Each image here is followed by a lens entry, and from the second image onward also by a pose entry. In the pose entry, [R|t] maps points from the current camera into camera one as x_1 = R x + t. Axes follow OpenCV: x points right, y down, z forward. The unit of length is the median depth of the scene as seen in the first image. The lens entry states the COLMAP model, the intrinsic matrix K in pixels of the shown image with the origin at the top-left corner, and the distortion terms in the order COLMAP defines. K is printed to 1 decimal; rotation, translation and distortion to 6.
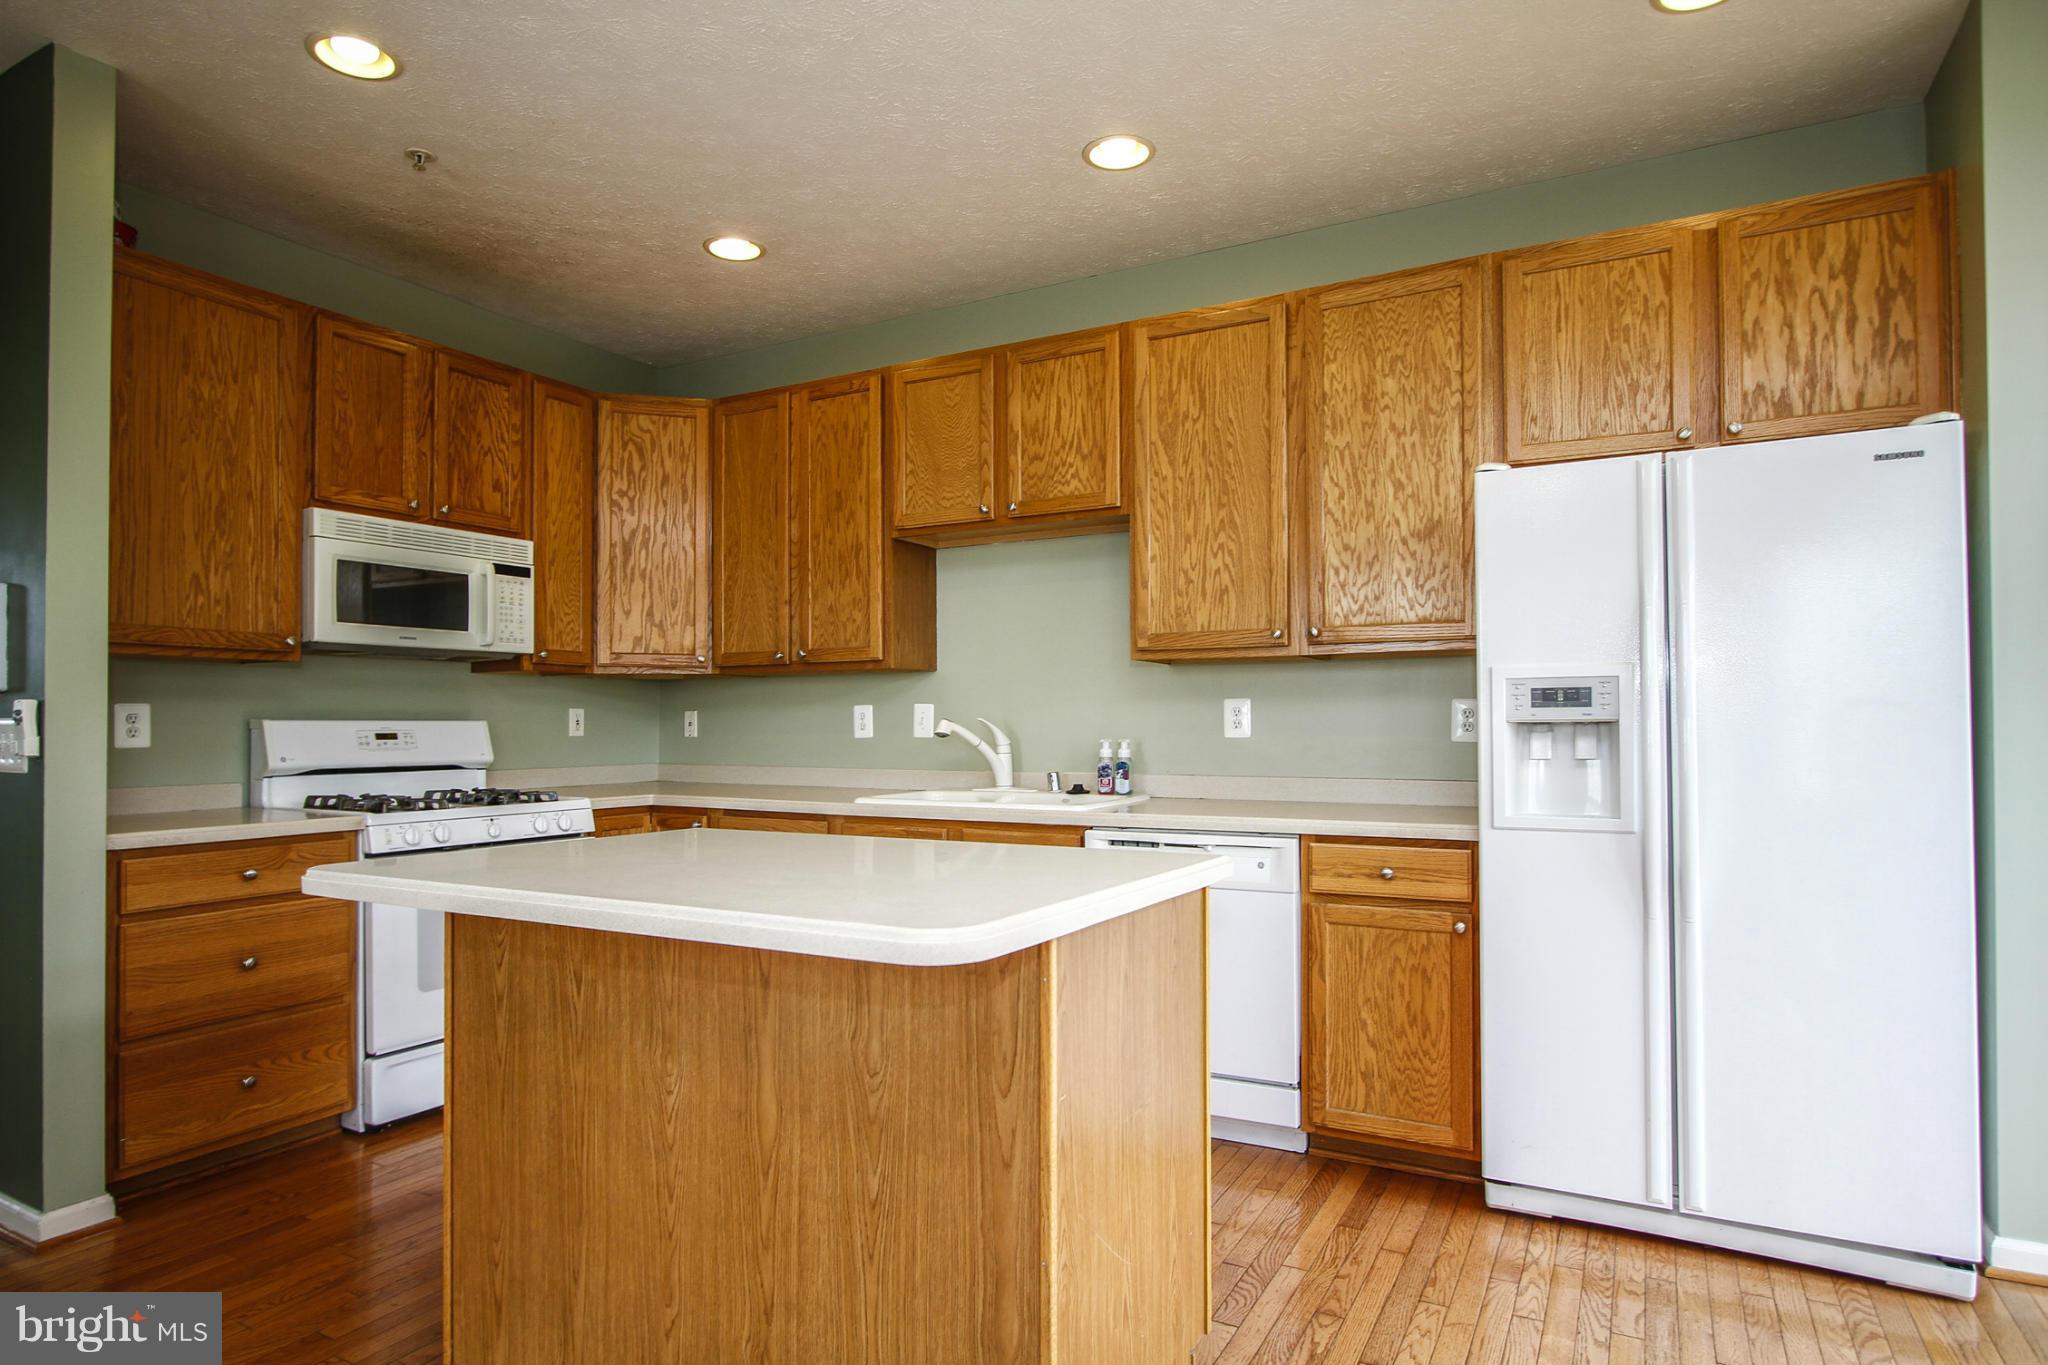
lens RADIAL K [[1142.9, 0, 1020.8], [0, 1142.9, 712.5], [0, 0, 1]] dist [-0.015363, 0.001880]
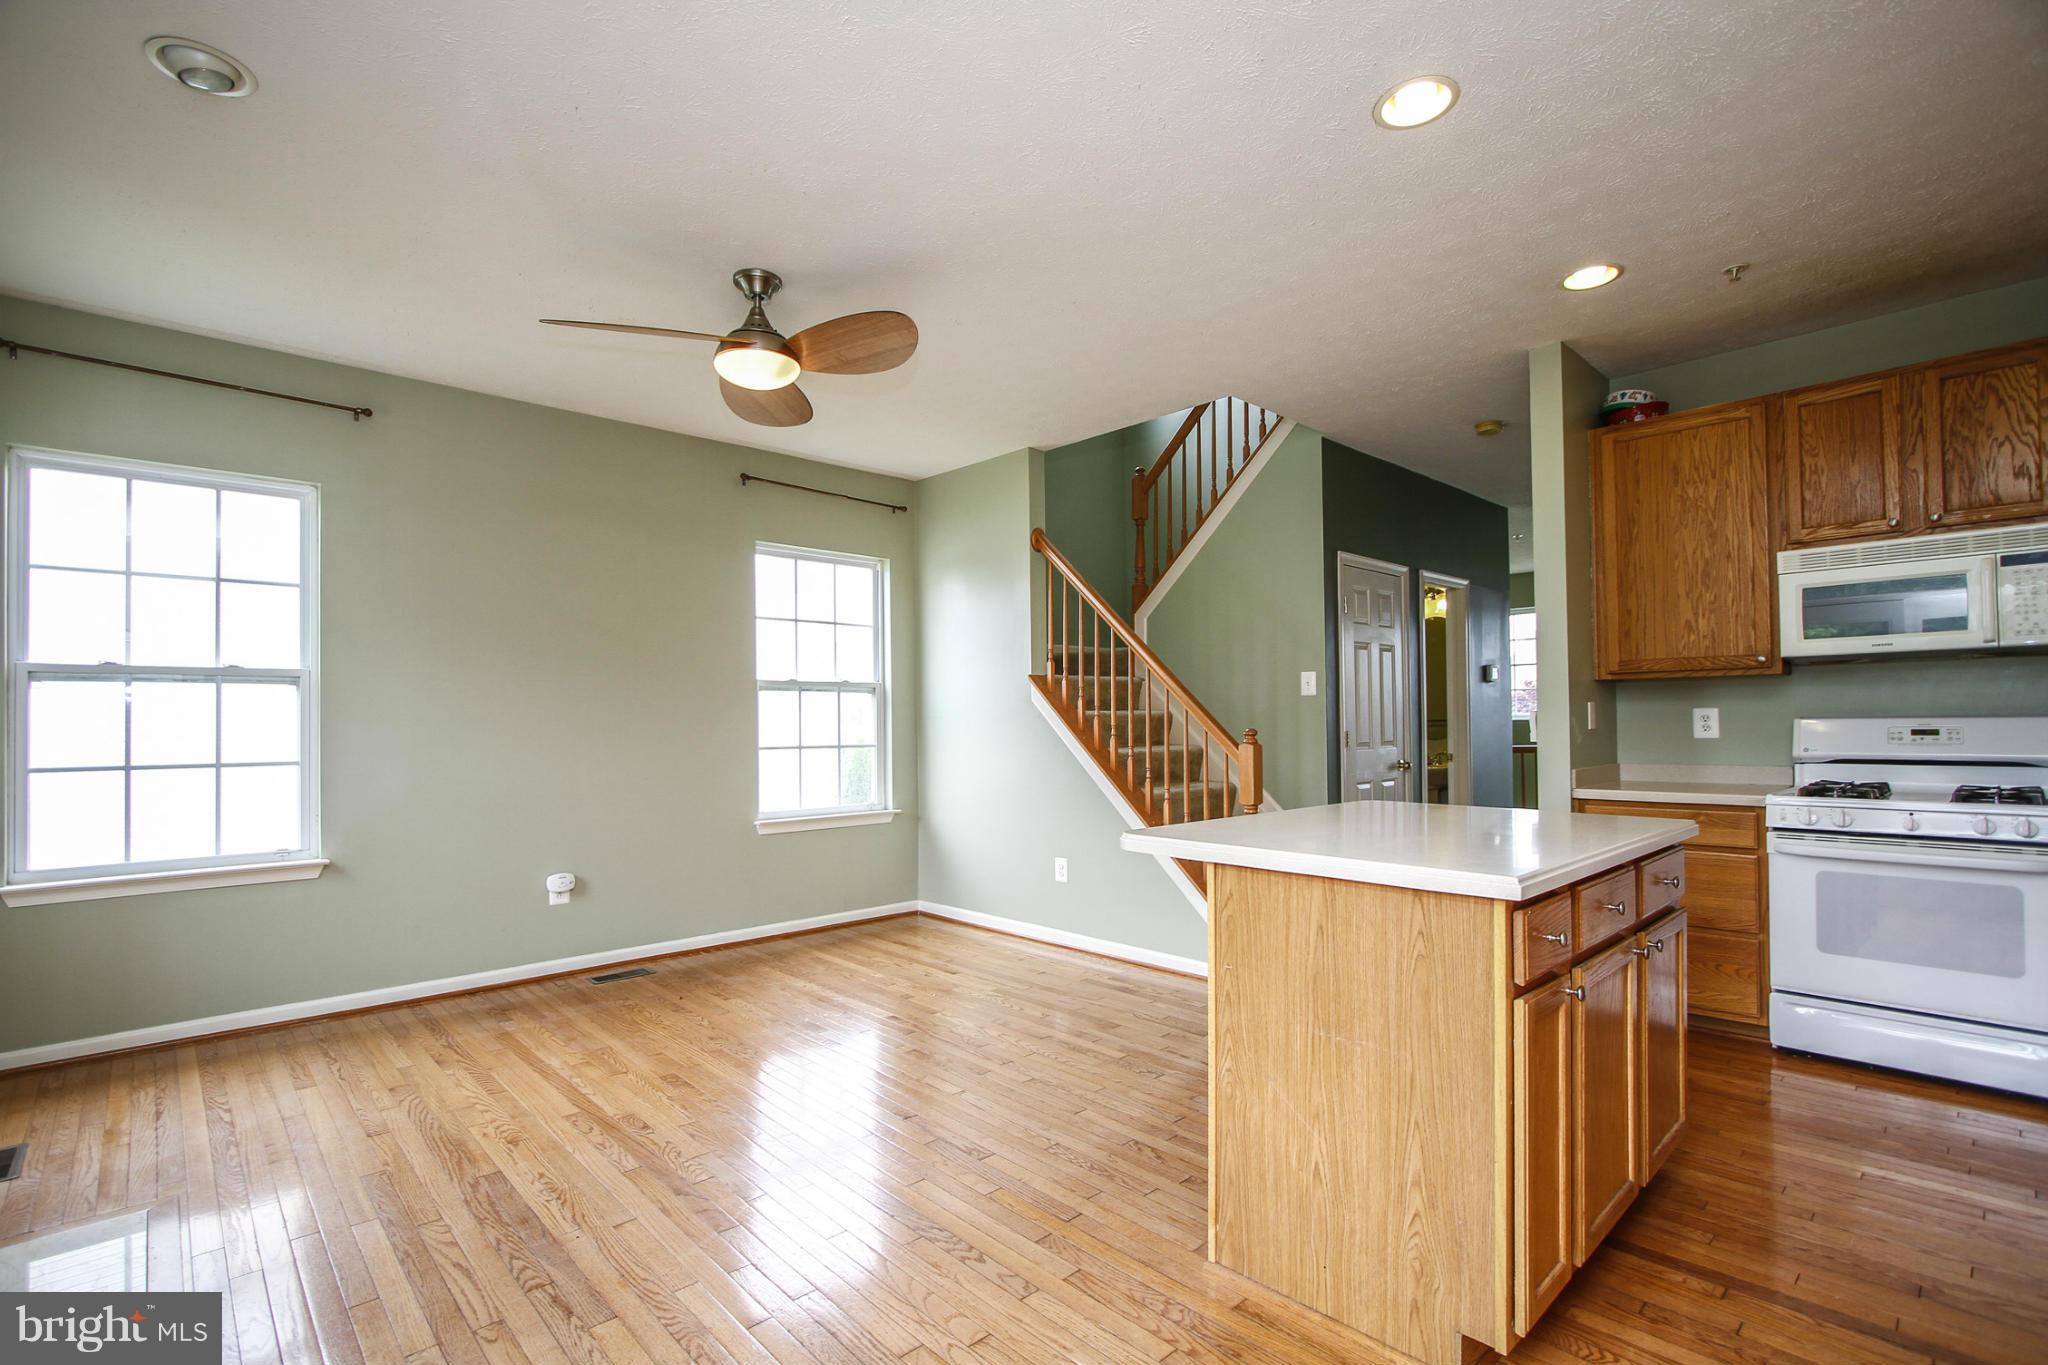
lens RADIAL K [[939.9, 0, 1022.4], [0, 939.9, 709.2], [0, 0, 1]] dist [-0.014177, 0.000894]
pose [[-0.308383, -0.009720, -0.951213, 0.559223], [0.021915, 0.999610, -0.017320, -0.004685], [0.951010, -0.026187, -0.308050, 0.454172]]
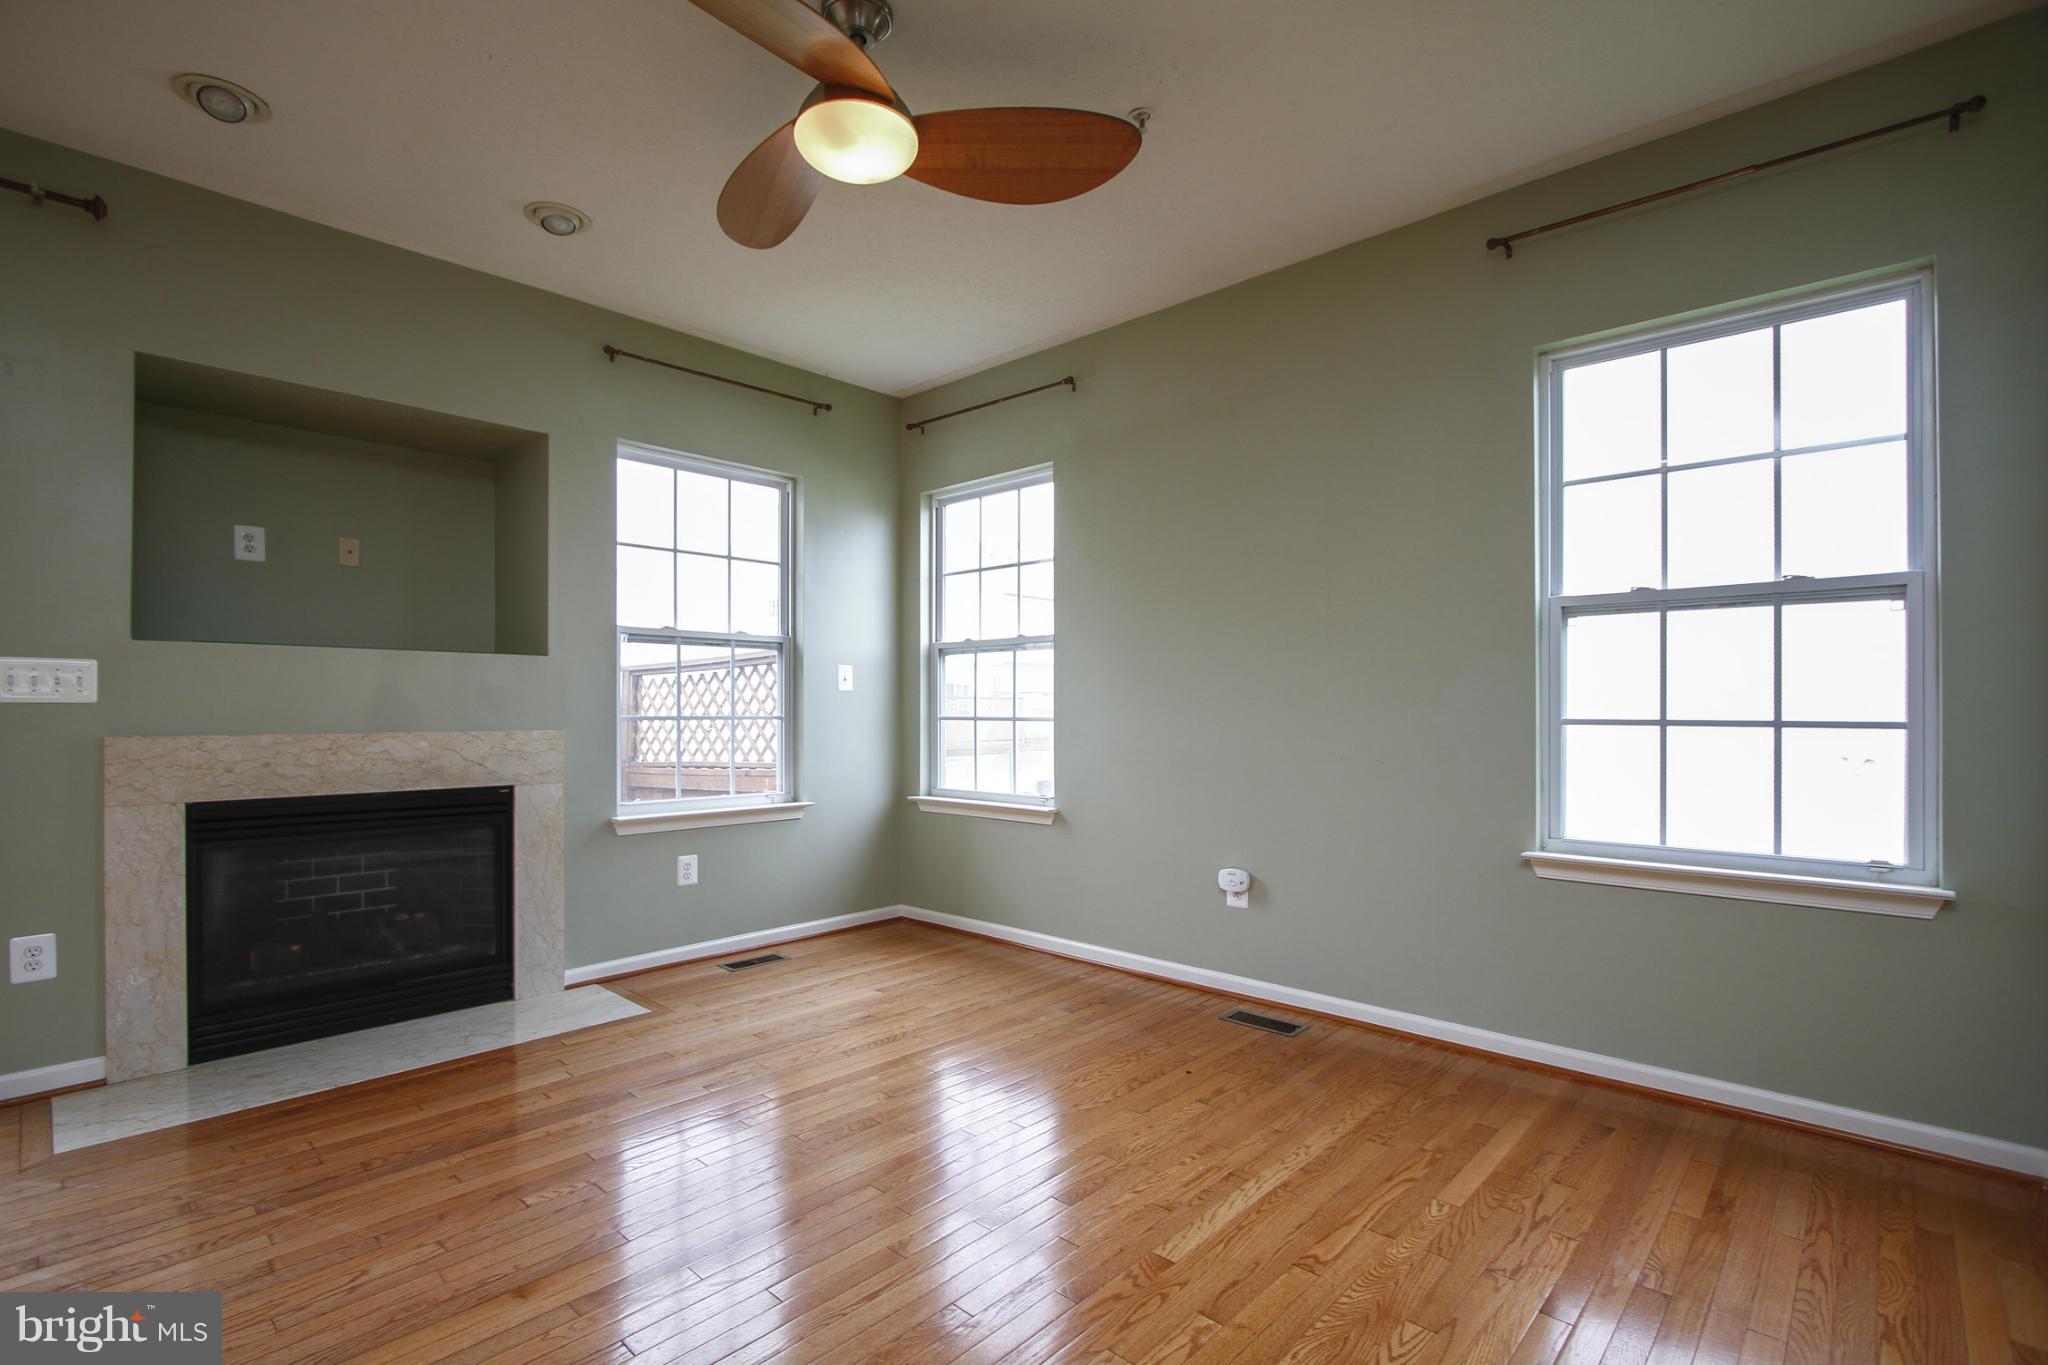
lens RADIAL K [[939.9, 0, 1022.4], [0, 939.9, 709.2], [0, 0, 1]] dist [-0.014177, 0.000894]
pose [[-0.969649, 0.001833, 0.244493, -0.406337], [-0.000937, 0.999937, -0.011214, 0.019692], [-0.244498, -0.011103, -0.969586, 0.500374]]
